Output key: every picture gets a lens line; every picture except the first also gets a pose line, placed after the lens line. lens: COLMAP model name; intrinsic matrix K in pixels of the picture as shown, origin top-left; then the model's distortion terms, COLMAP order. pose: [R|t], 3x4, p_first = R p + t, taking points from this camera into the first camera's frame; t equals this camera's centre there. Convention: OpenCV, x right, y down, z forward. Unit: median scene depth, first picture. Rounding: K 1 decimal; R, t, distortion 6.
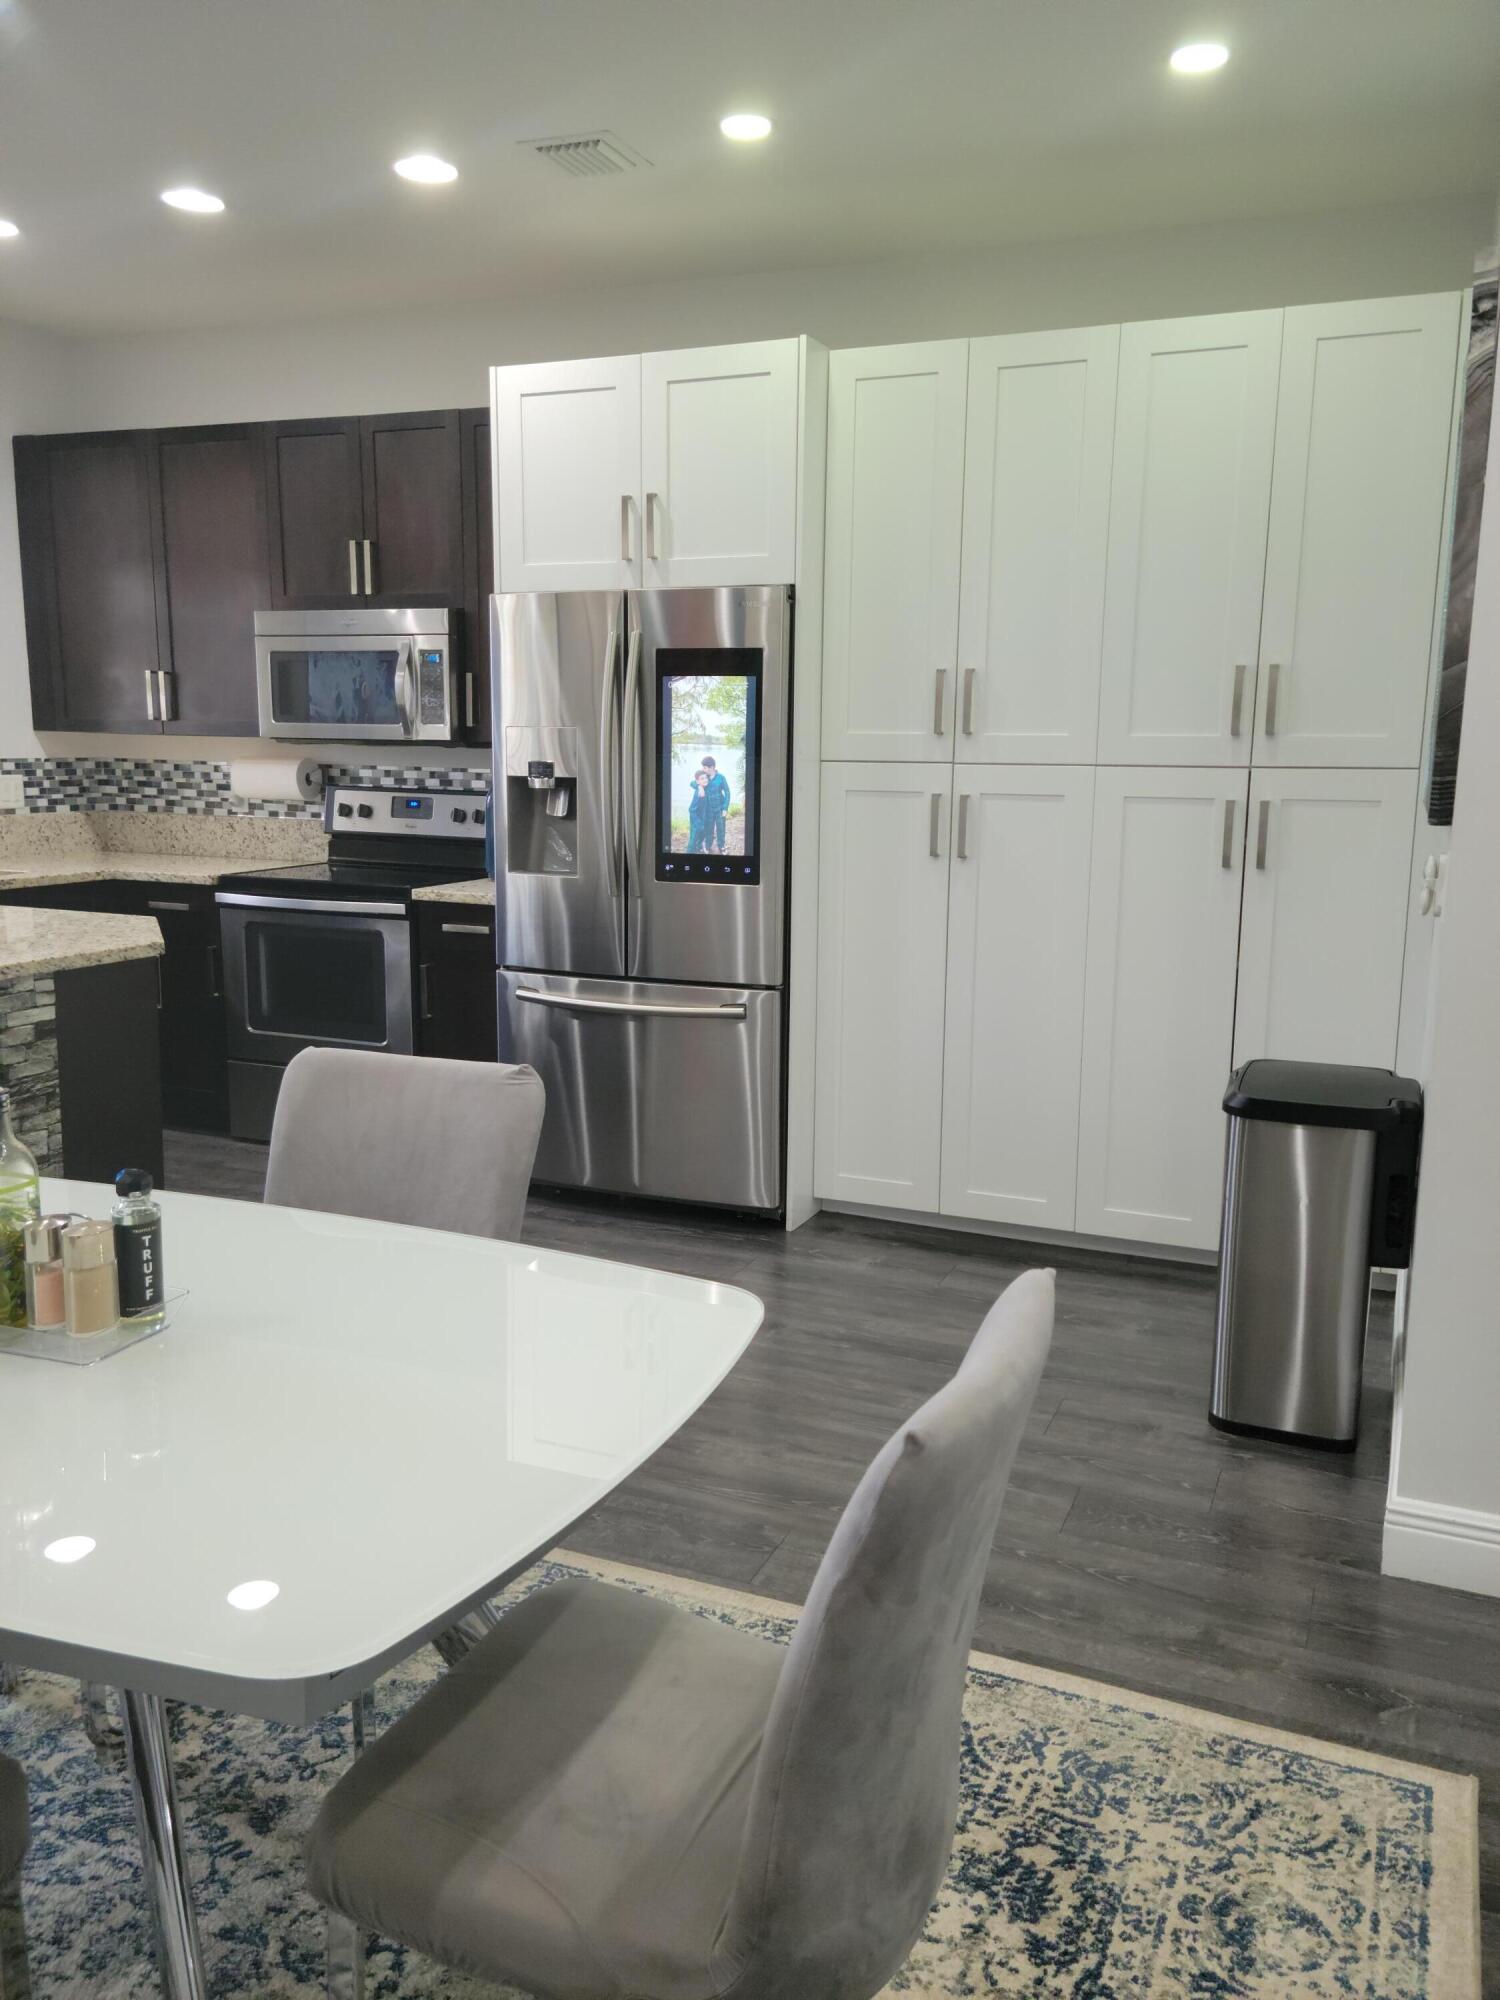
lens RADIAL K [[1624.1, 0, 772.1], [0, 1624.1, 1028.4], [0, 0, 1]] dist [0.087577, -0.058725]
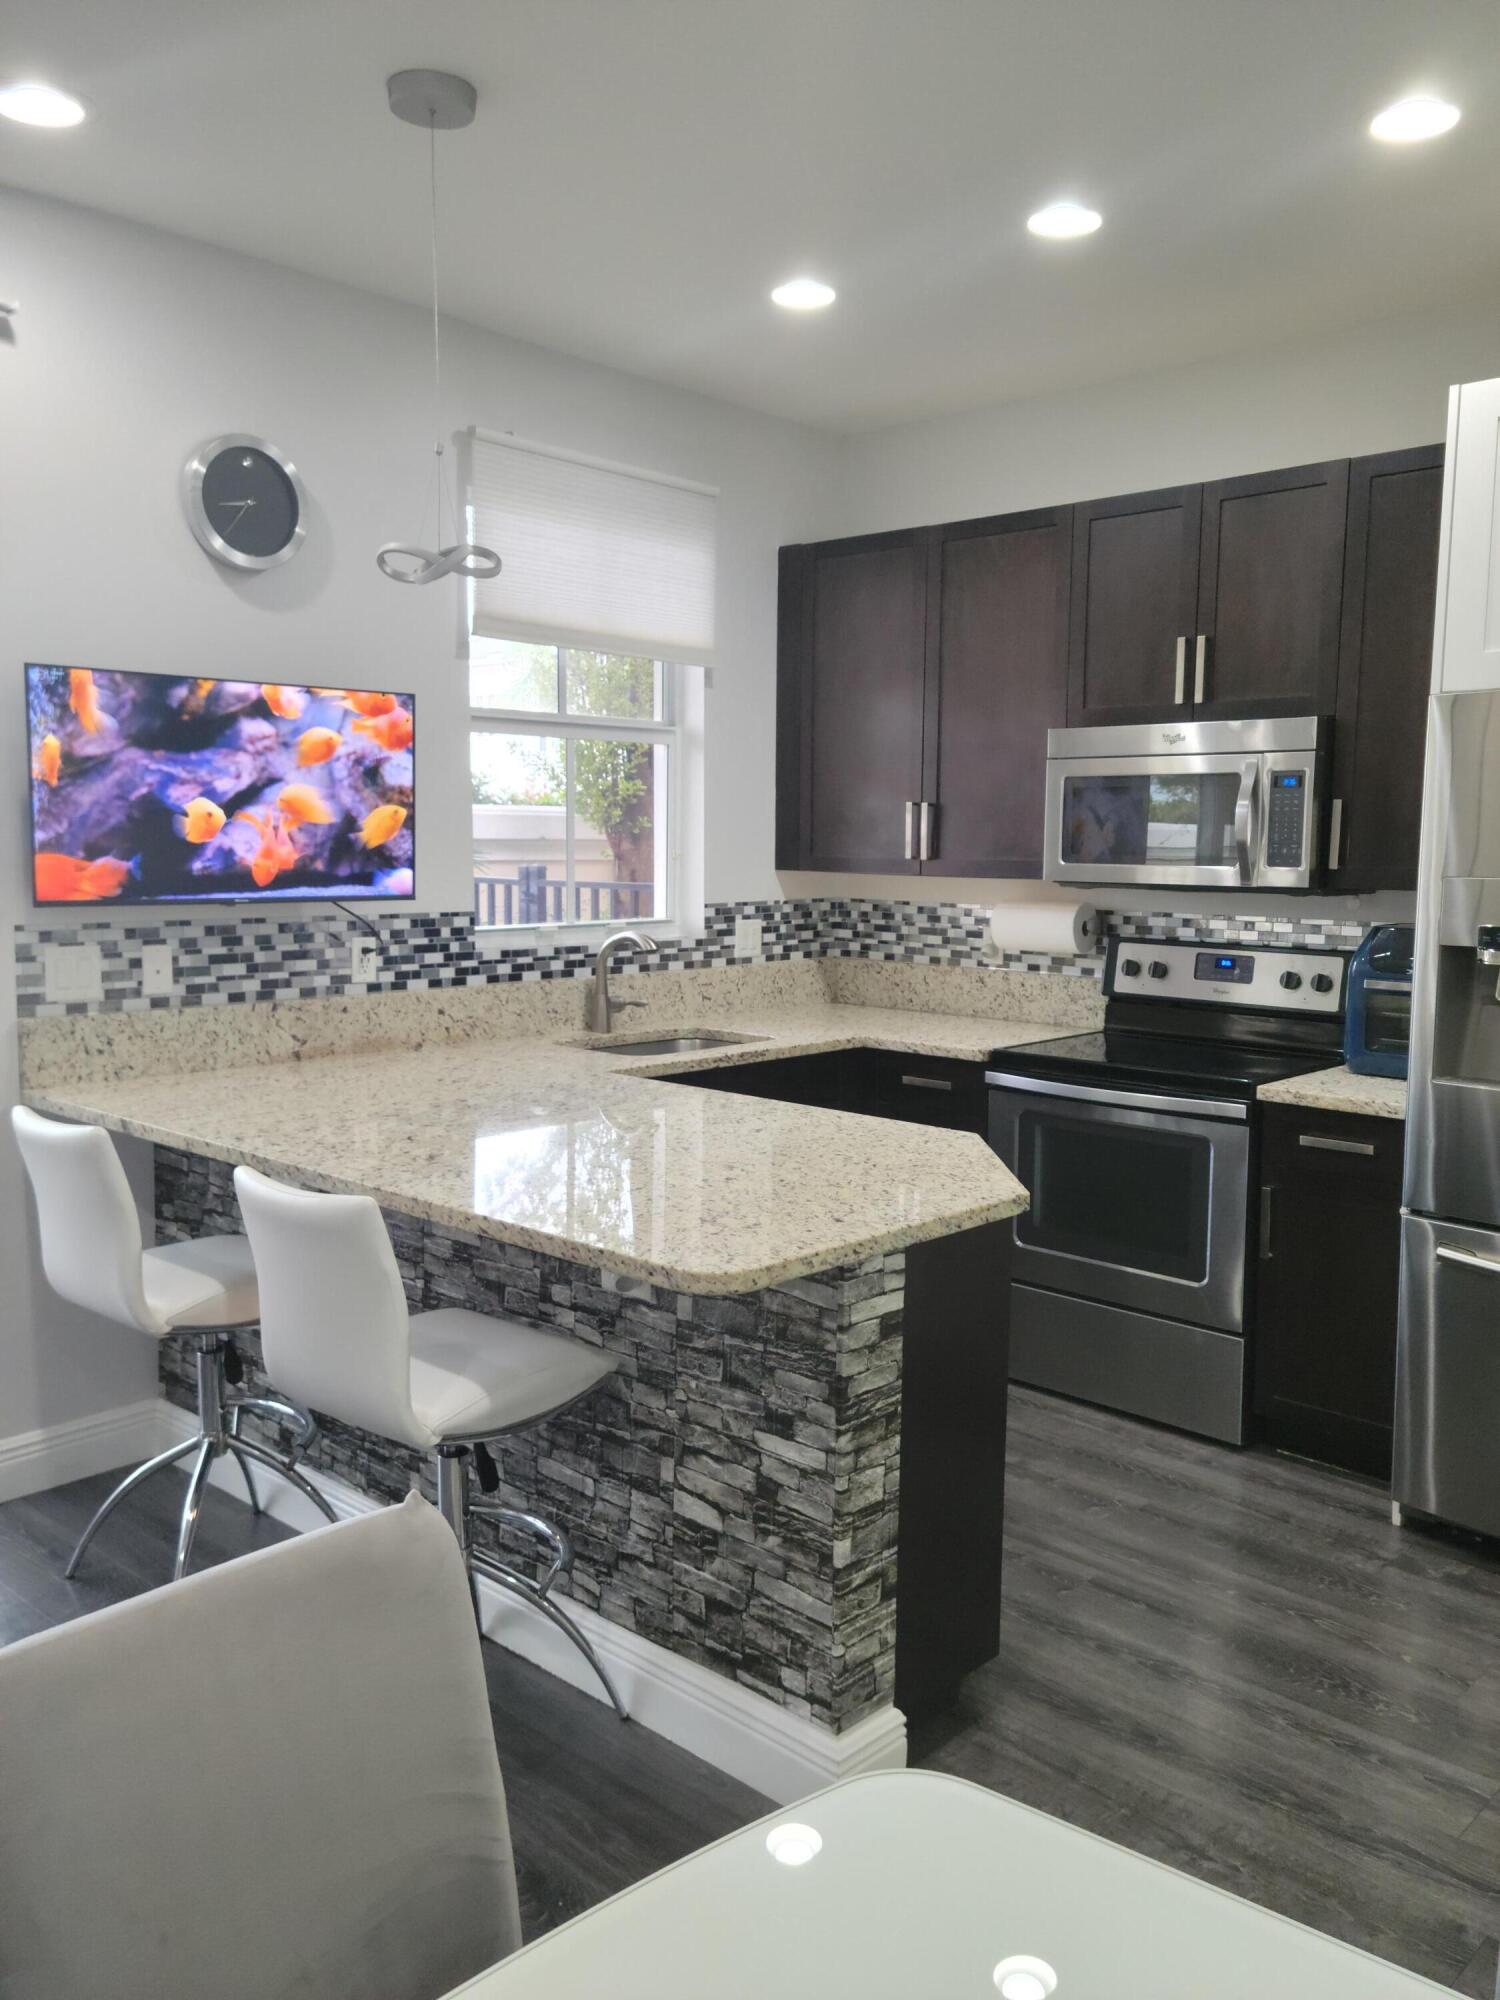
lens RADIAL K [[1624.1, 0, 757.0], [0, 1624.1, 1015.6], [0, 0, 1]] dist [0.087577, -0.058725]
pose [[0.936816, 0.035938, -0.347971, -0.153840], [-0.059191, 0.996651, -0.056423, -0.053922], [0.344777, 0.073455, 0.935806, 0.186948]]
